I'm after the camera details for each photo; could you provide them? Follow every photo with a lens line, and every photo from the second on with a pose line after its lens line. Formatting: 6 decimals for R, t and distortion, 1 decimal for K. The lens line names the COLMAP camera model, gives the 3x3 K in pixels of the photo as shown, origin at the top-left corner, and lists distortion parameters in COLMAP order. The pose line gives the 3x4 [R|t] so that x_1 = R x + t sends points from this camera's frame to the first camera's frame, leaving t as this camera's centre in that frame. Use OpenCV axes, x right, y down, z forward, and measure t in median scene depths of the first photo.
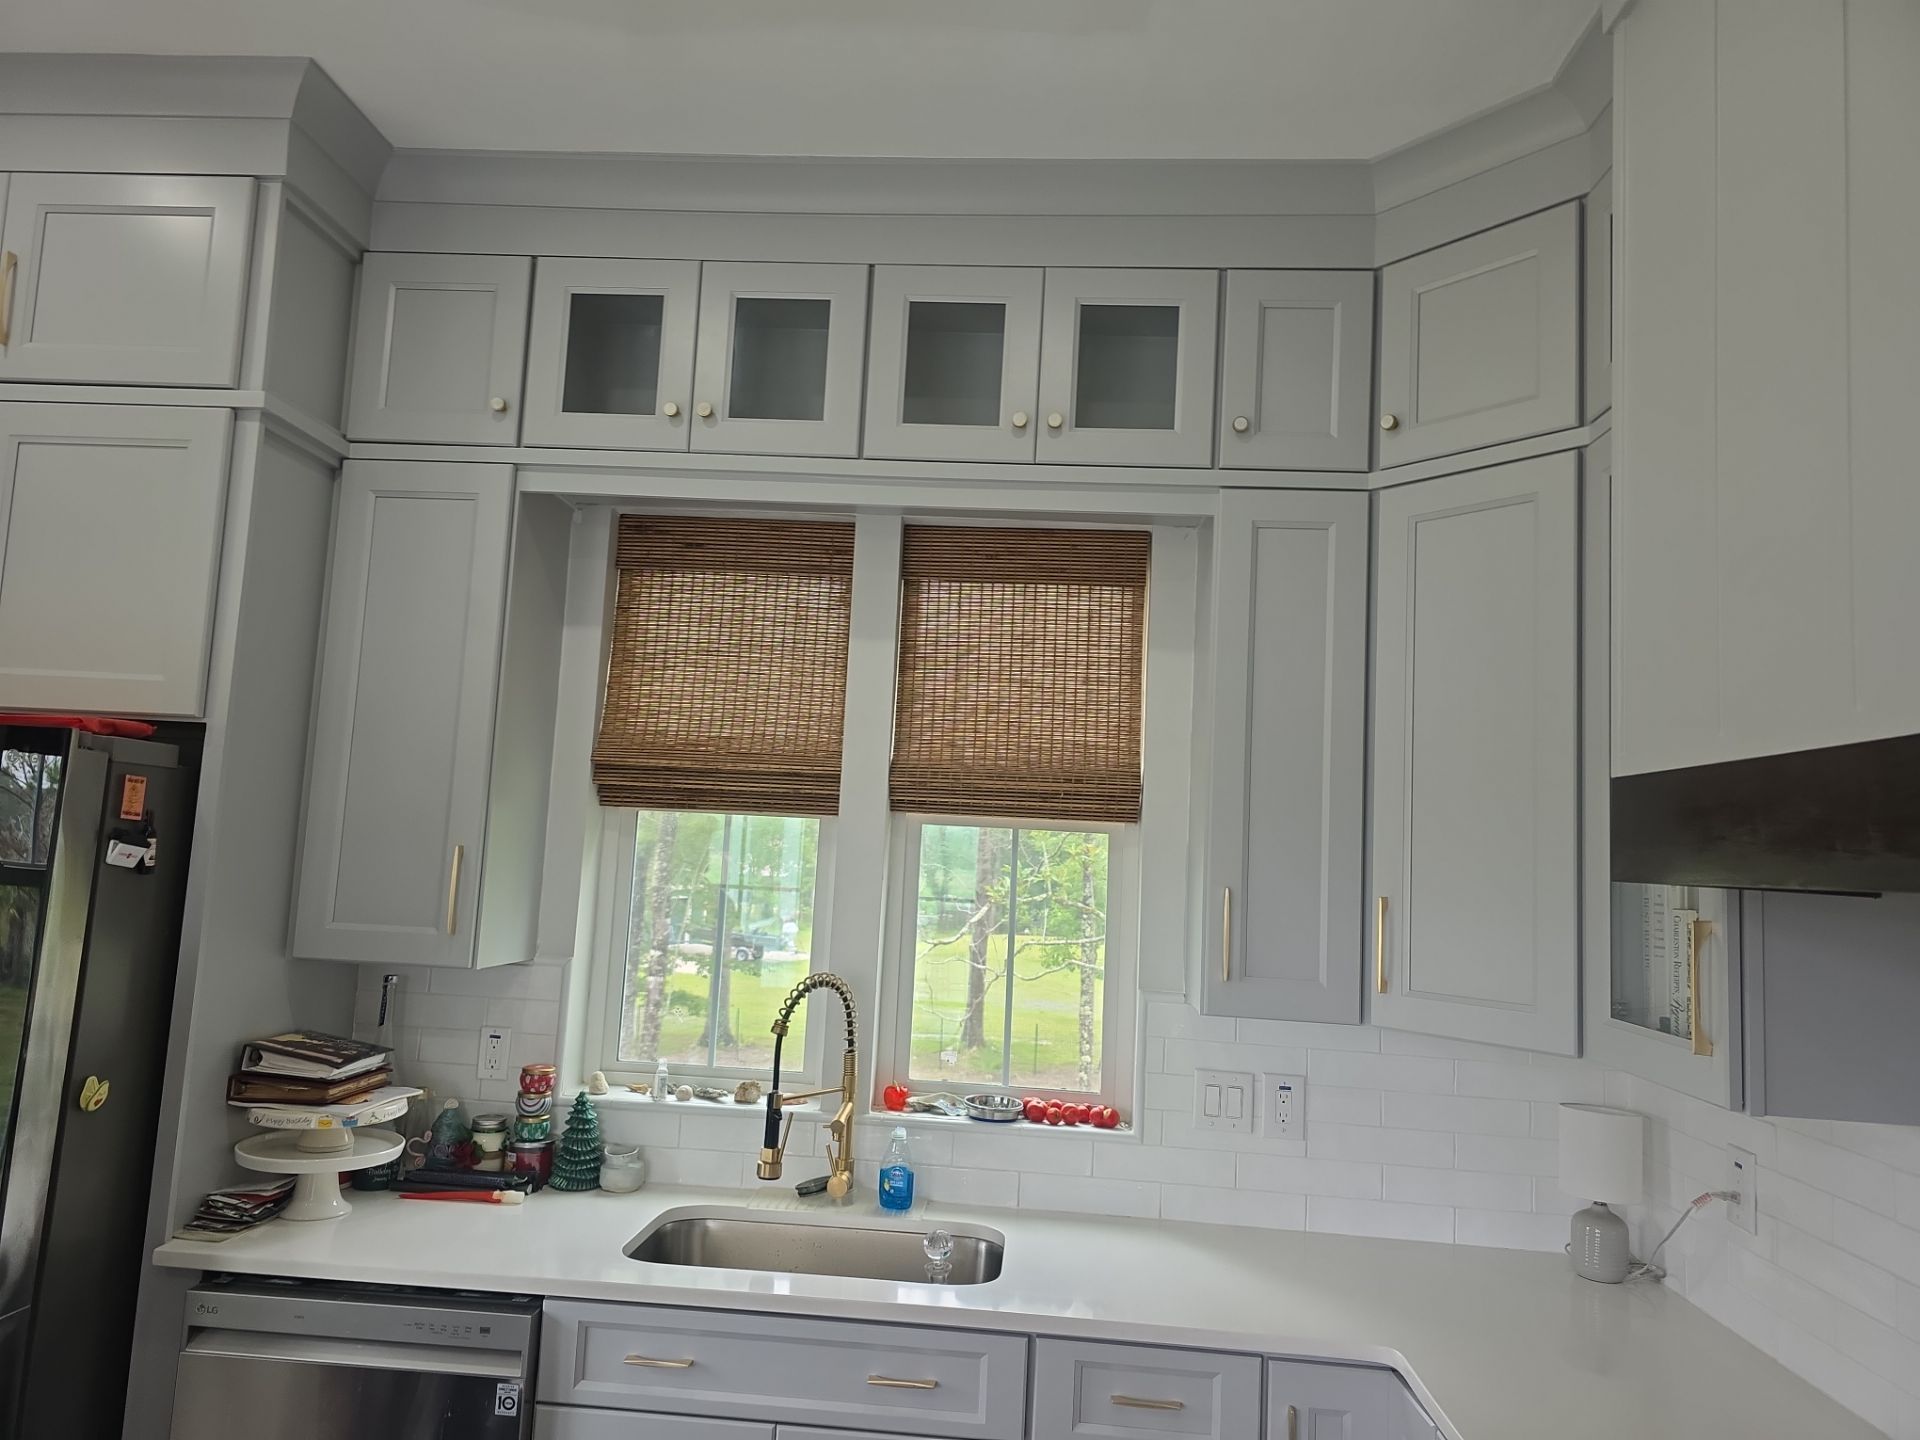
lens RADIAL K [[1283.4, 0, 947.4], [0, 1283.4, 719.9], [0, 0, 1]] dist [0.067910, -0.053336]
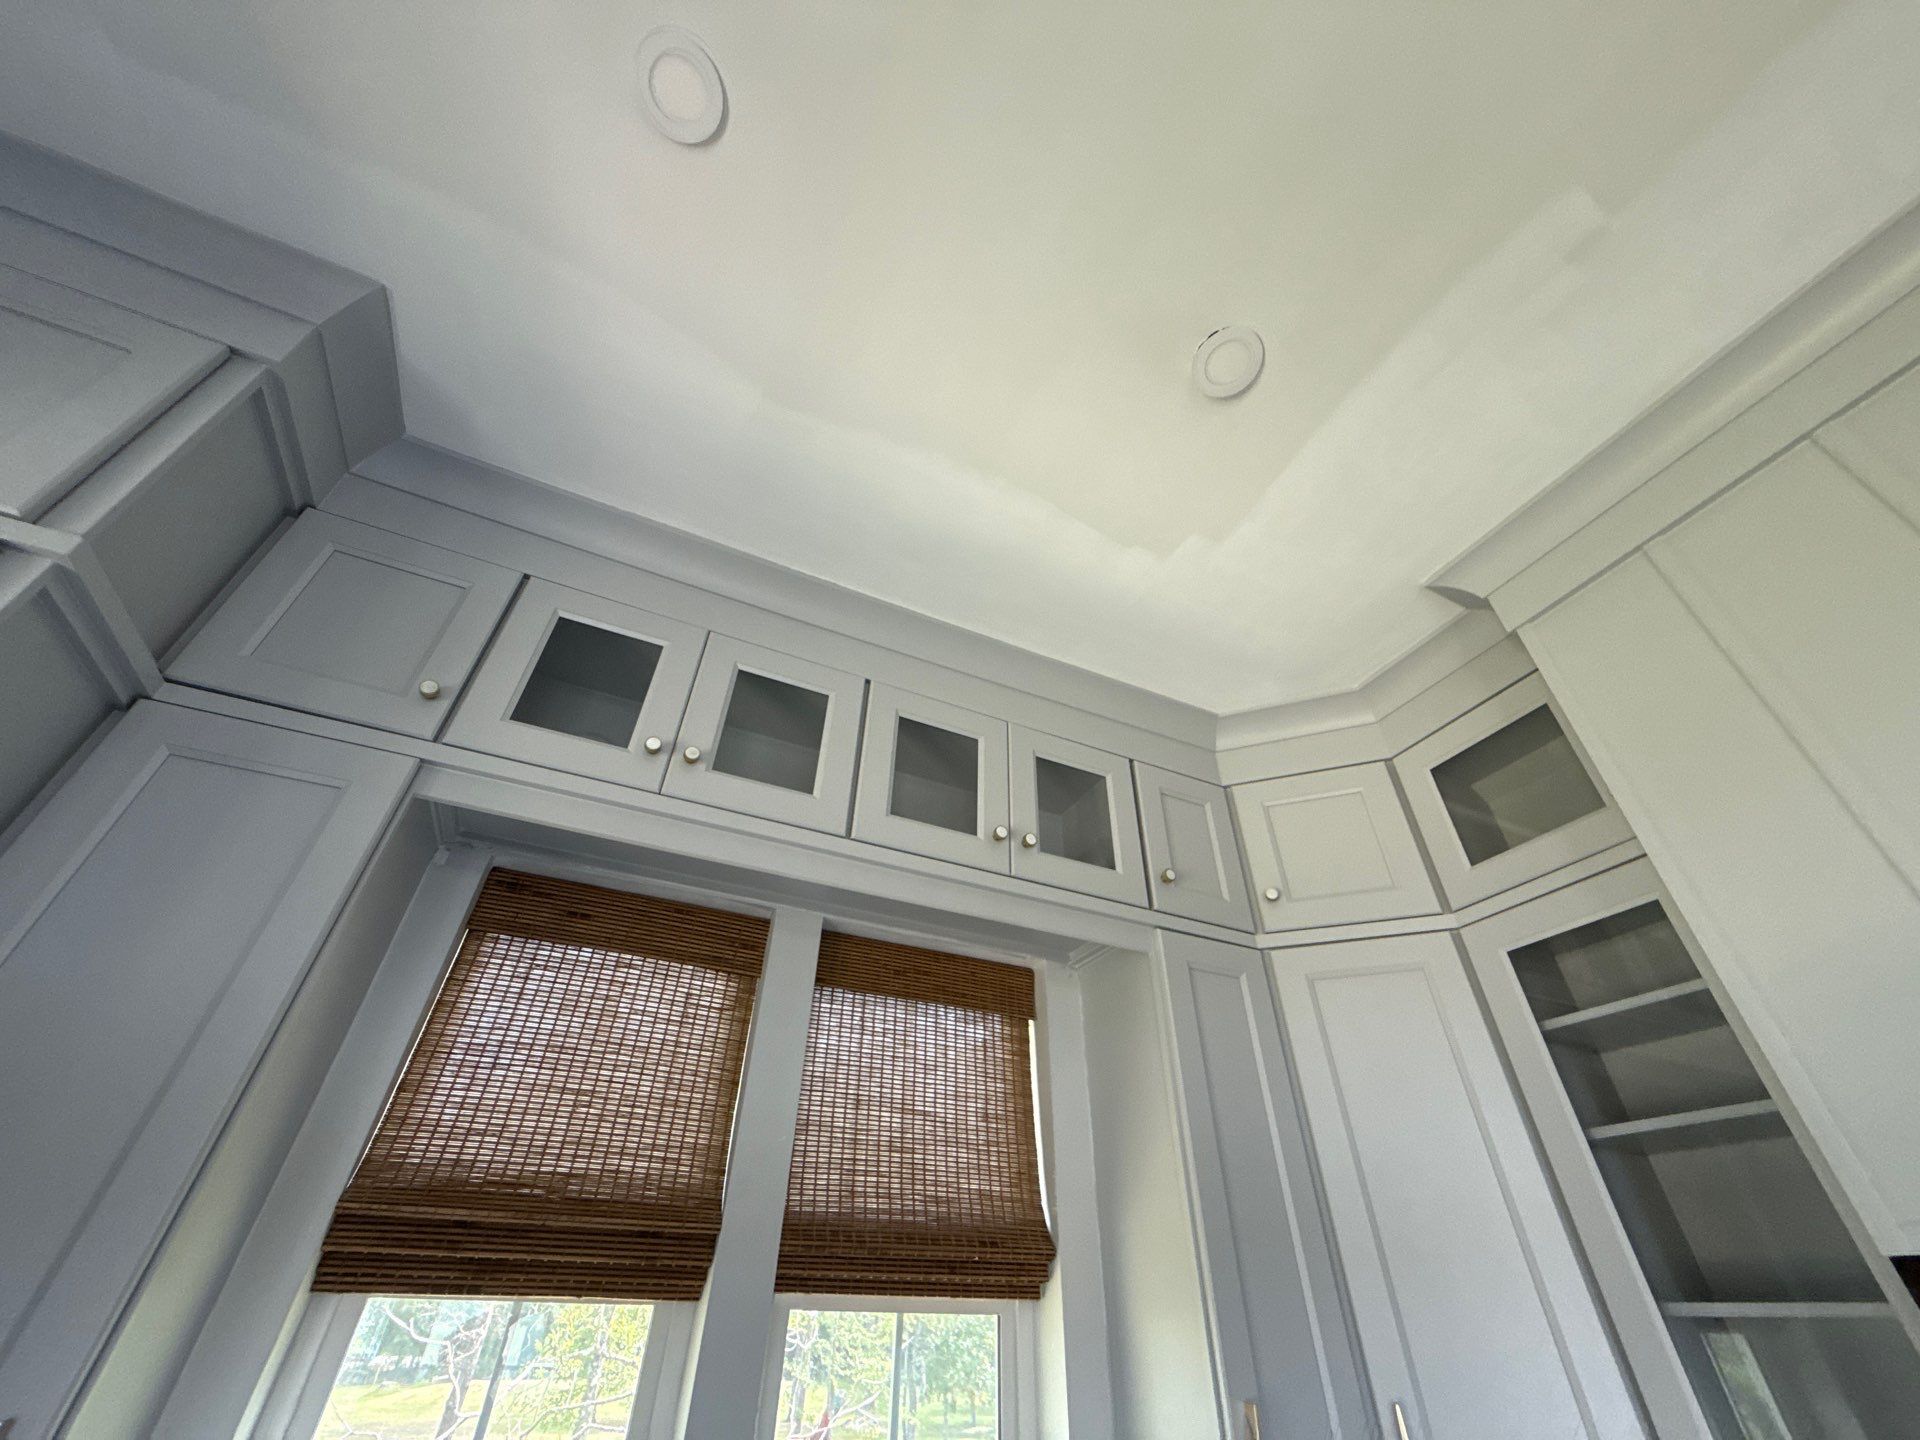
lens RADIAL K [[762.0, 0, 956.5], [0, 762.0, 718.6], [0, 0, 1]] dist [-0.000510, 0.000186]
pose [[0.874275, 0.271149, 0.402643, -0.226026], [-0.028304, 0.856517, -0.515342, 0.008866], [-0.484605, 0.439154, 0.756506, 0.449310]]
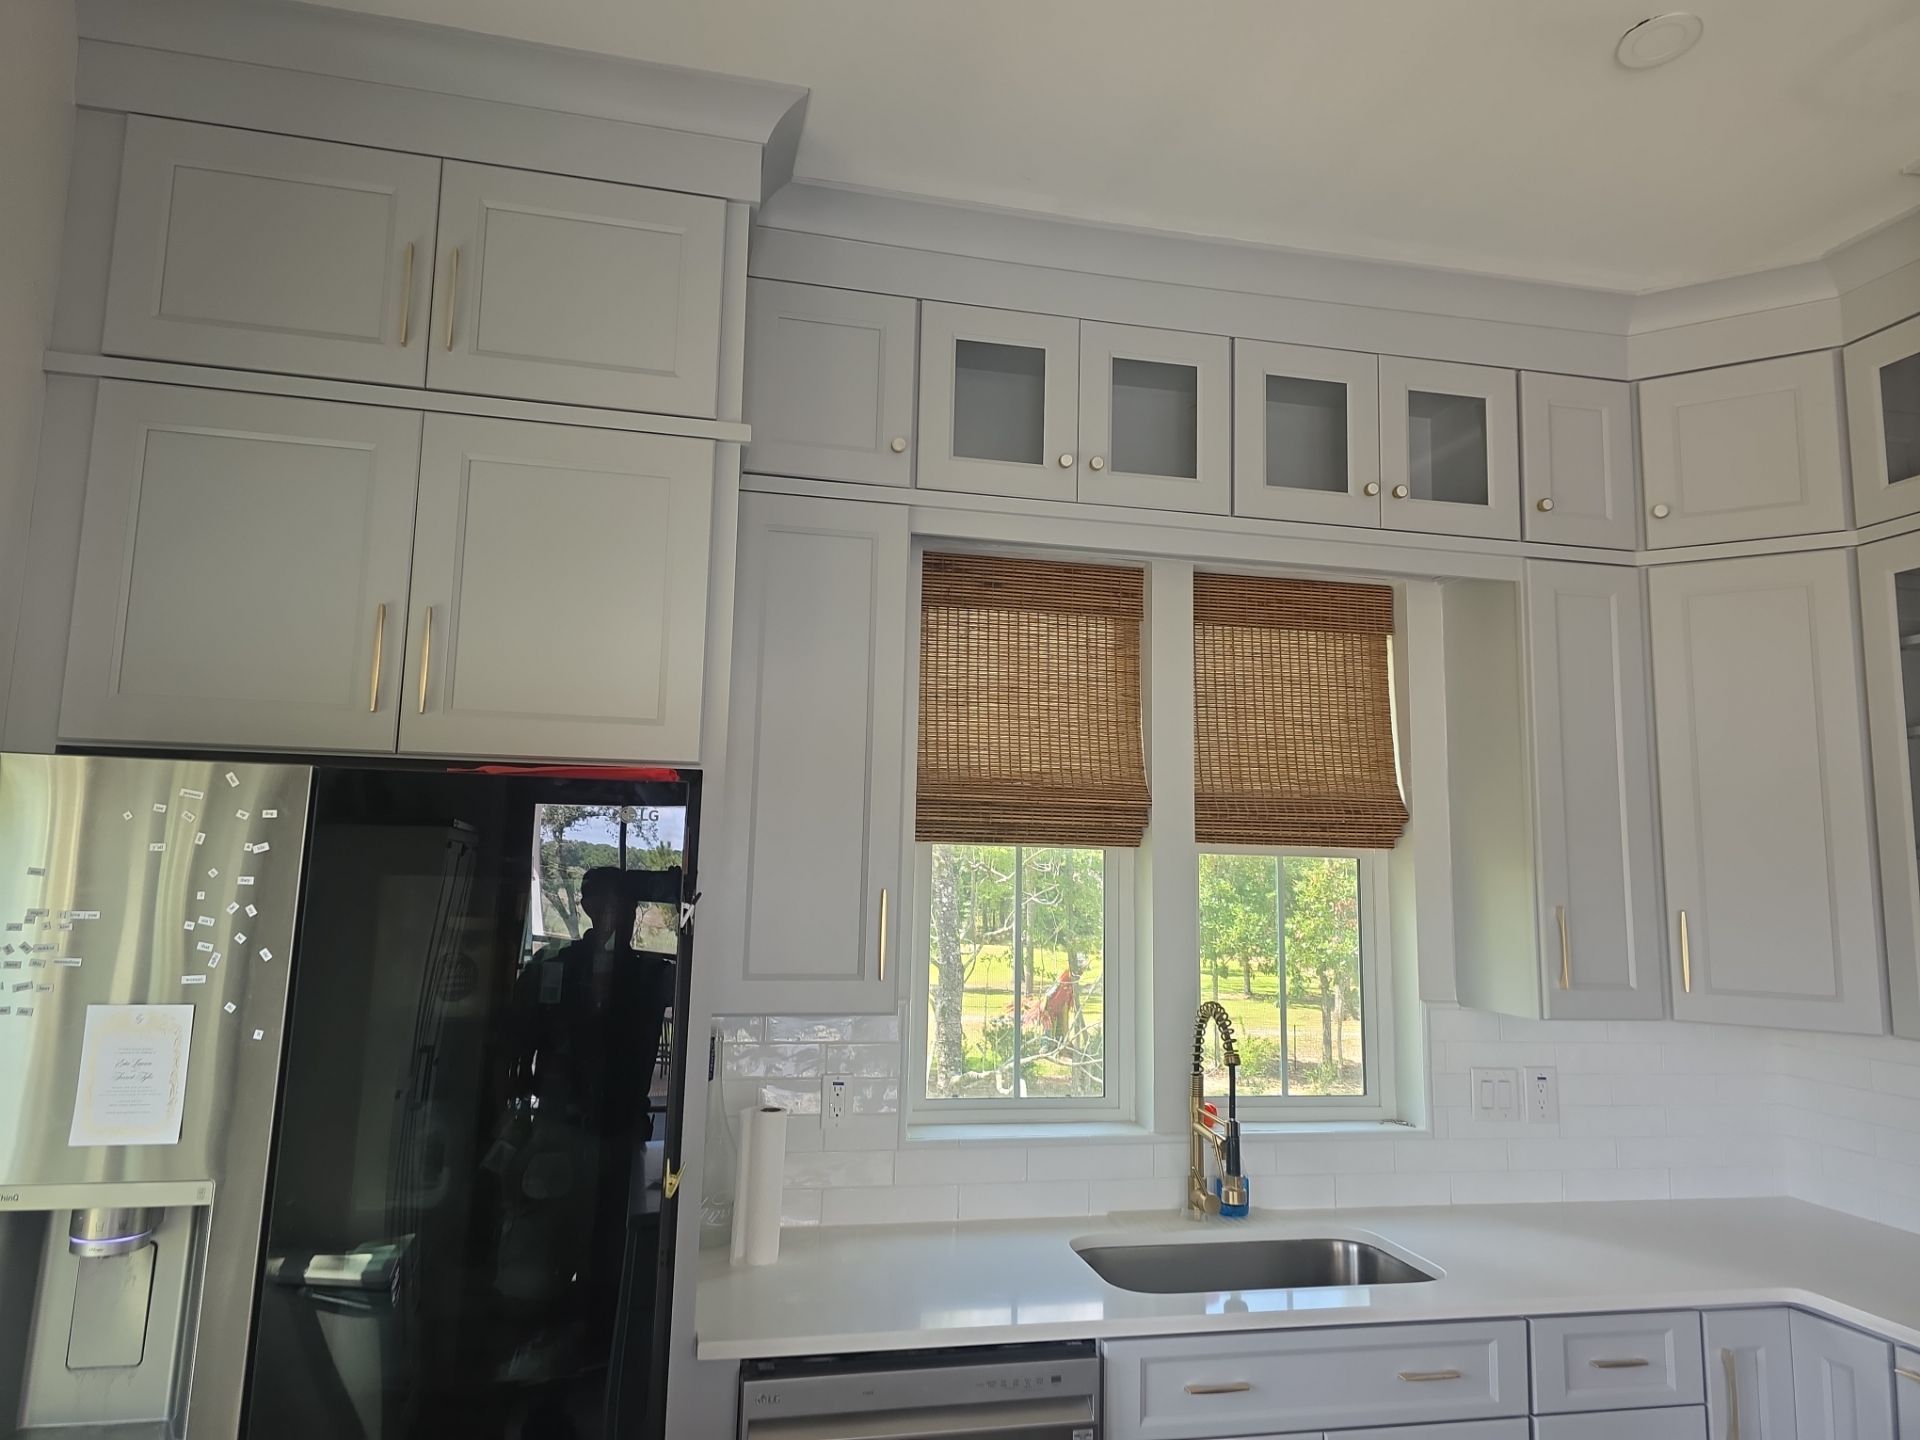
lens RADIAL K [[1283.4, 0, 935.1], [0, 1283.4, 683.8], [0, 0, 1]] dist [0.067910, -0.053336]
pose [[0.955664, 0.013003, 0.294171, -0.562788], [-0.005448, 0.999634, -0.026489, -0.030268], [-0.294408, 0.023712, 0.955386, 0.043484]]
